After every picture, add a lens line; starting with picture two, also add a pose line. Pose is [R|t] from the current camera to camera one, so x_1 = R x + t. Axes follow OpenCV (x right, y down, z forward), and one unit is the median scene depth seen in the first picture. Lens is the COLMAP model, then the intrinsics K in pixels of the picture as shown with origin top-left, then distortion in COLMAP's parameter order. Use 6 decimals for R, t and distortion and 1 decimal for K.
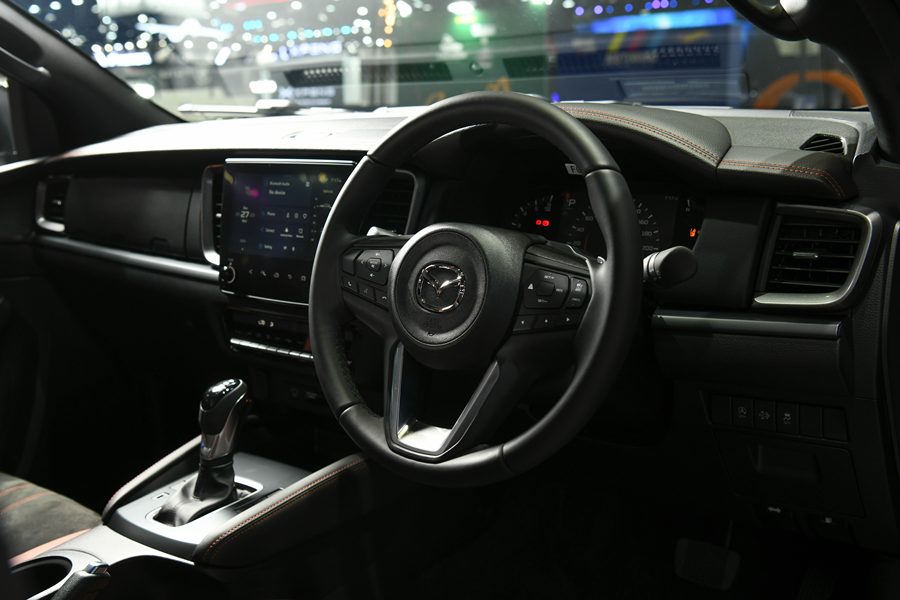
lens RADIAL K [[1037.4, 0, 450.0], [0, 1037.4, 300.0], [0, 0, 1]] dist [0.002698, 0.000000]
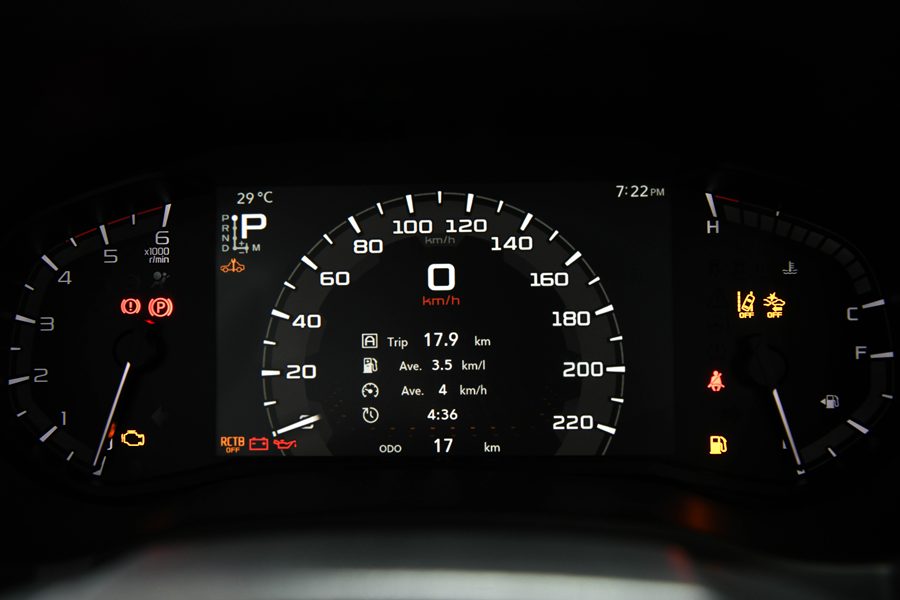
lens RADIAL K [[1167.4, 0, 450.0], [0, 1167.4, 300.0], [0, 0, 1]] dist [-0.004350, 0.000000]
pose [[0.990866, -0.067604, -0.116682, 0.204477], [0.057876, 0.994712, -0.084839, -0.045507], [0.121800, 0.077311, 0.989539, 0.705706]]
